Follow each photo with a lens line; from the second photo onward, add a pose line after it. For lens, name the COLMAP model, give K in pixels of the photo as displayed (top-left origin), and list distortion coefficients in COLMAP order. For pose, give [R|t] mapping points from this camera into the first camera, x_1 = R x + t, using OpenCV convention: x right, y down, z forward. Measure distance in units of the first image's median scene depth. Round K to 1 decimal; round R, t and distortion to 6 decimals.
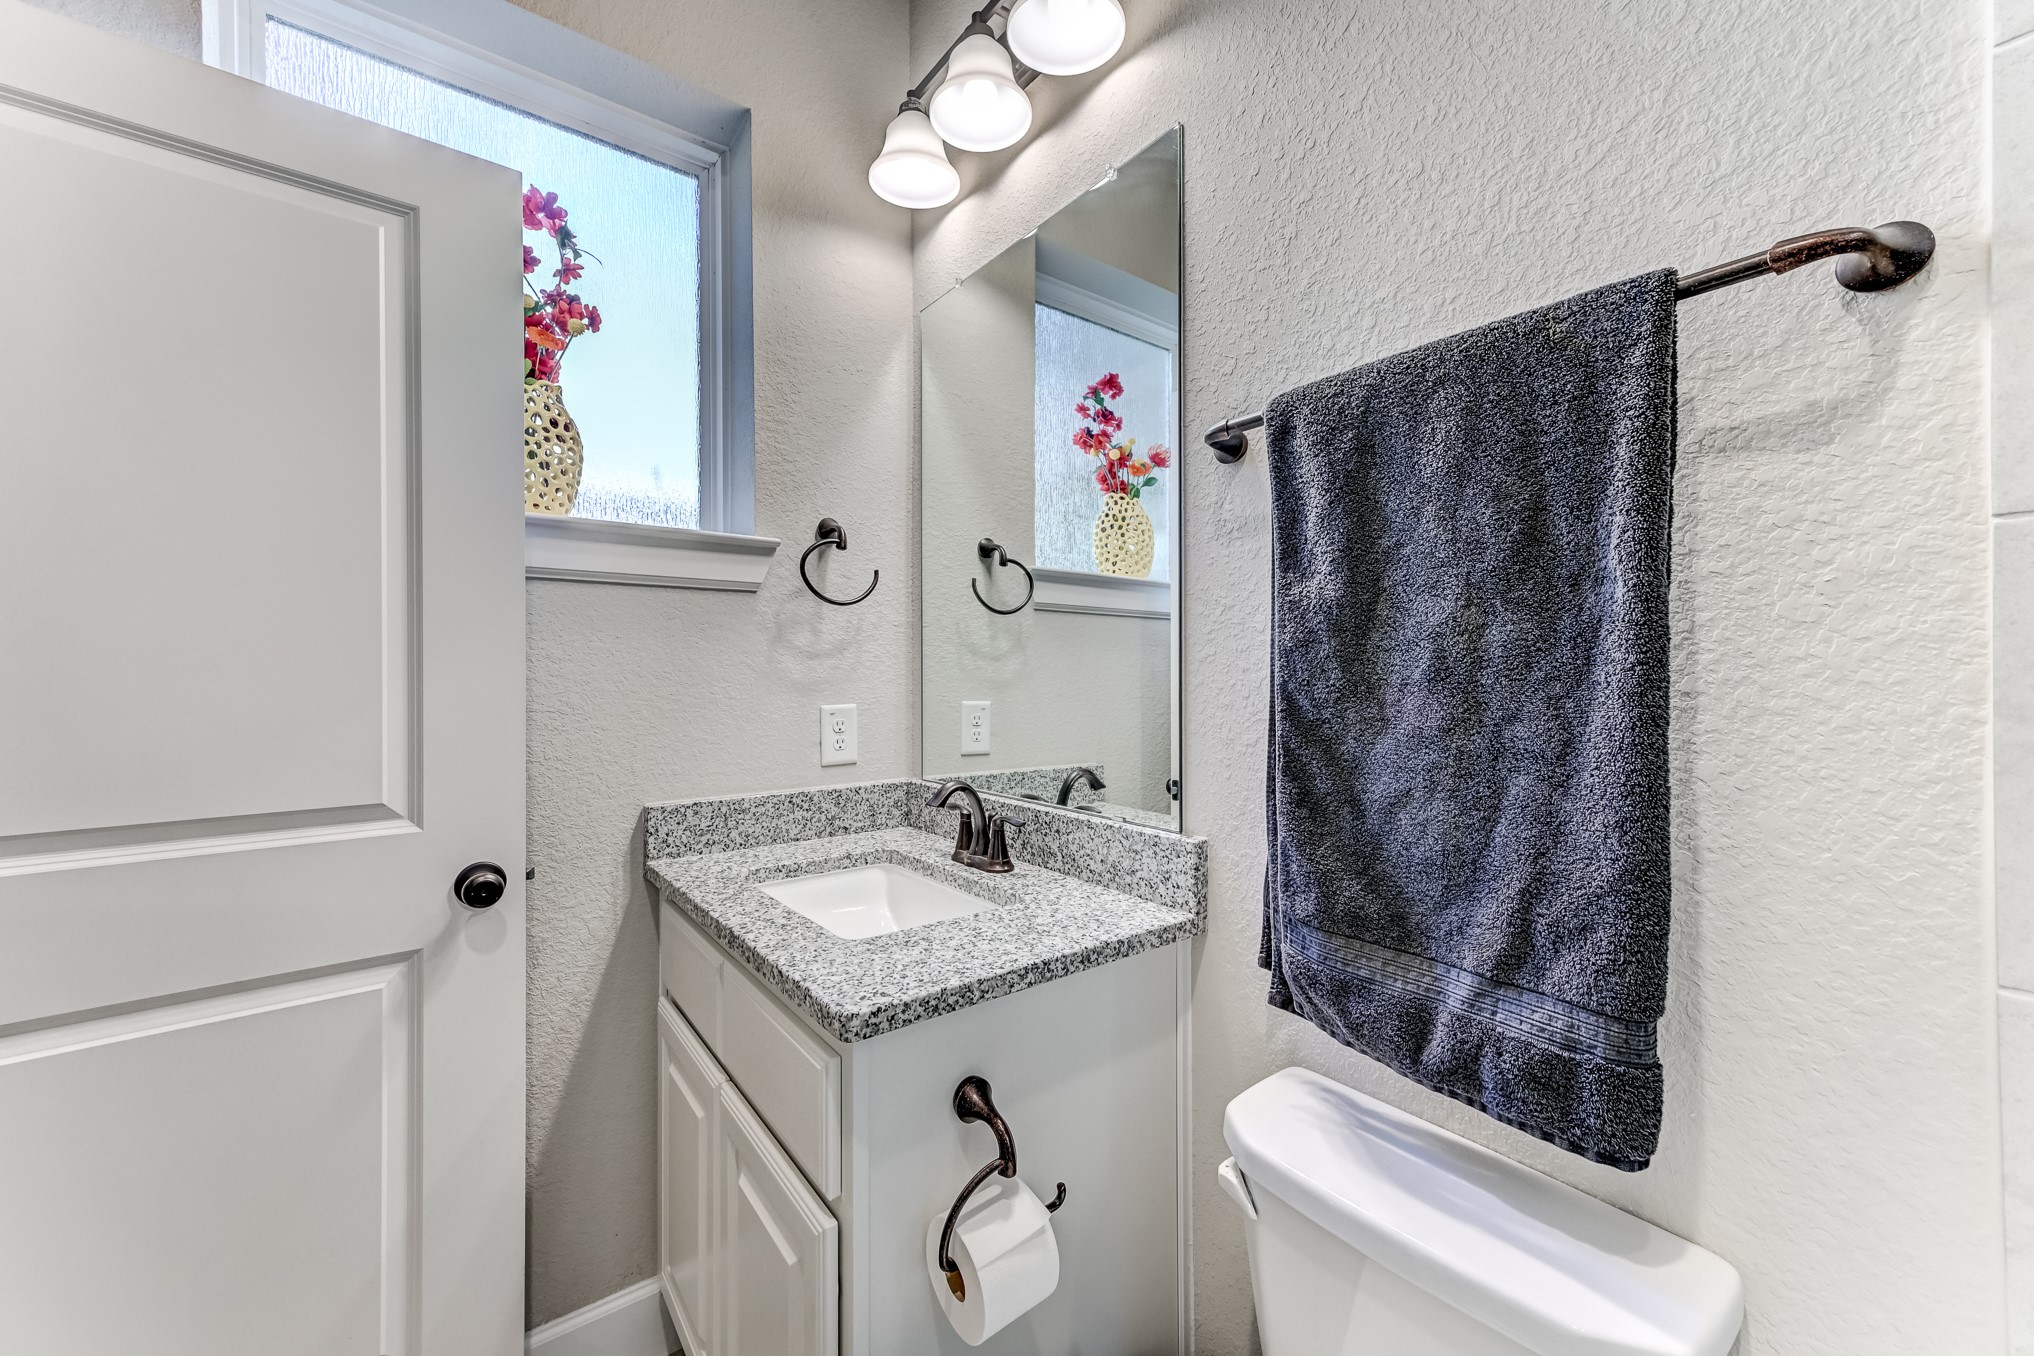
lens RADIAL K [[784.3, 0, 1017.0], [0, 784.3, 678.0], [0, 0, 1]] dist [0.005467, 0.000333]
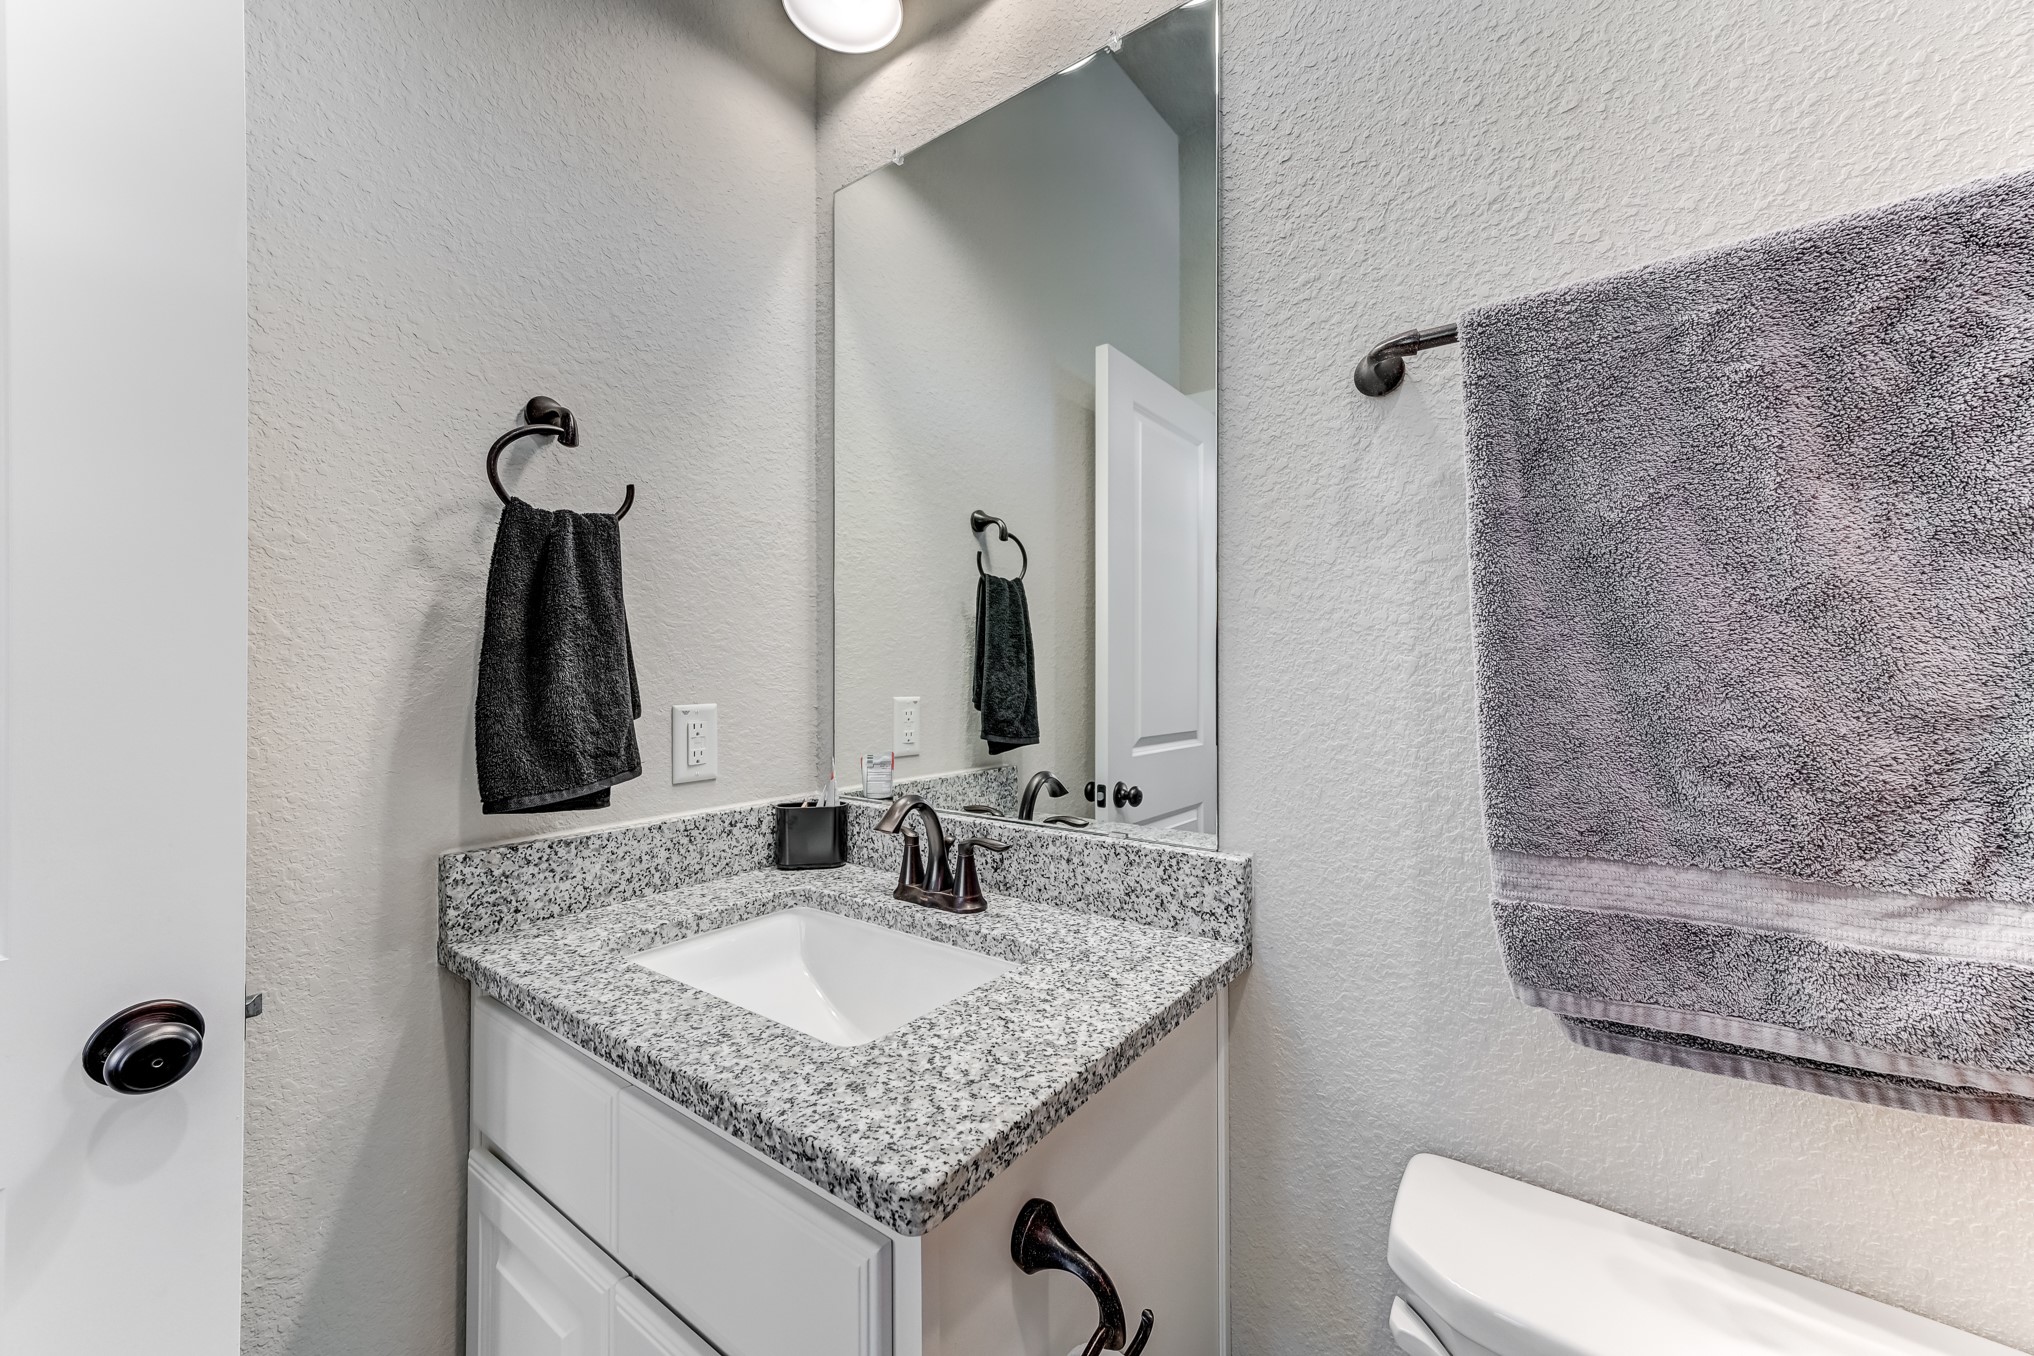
lens RADIAL K [[784.3, 0, 1017.0], [0, 784.3, 678.0], [0, 0, 1]] dist [0.005467, 0.000333]
pose [[0.958431, 0.009157, 0.285177, -0.215678], [-0.011028, 0.999927, 0.004956, 0.012153], [-0.285111, -0.007895, 0.958462, 0.259922]]
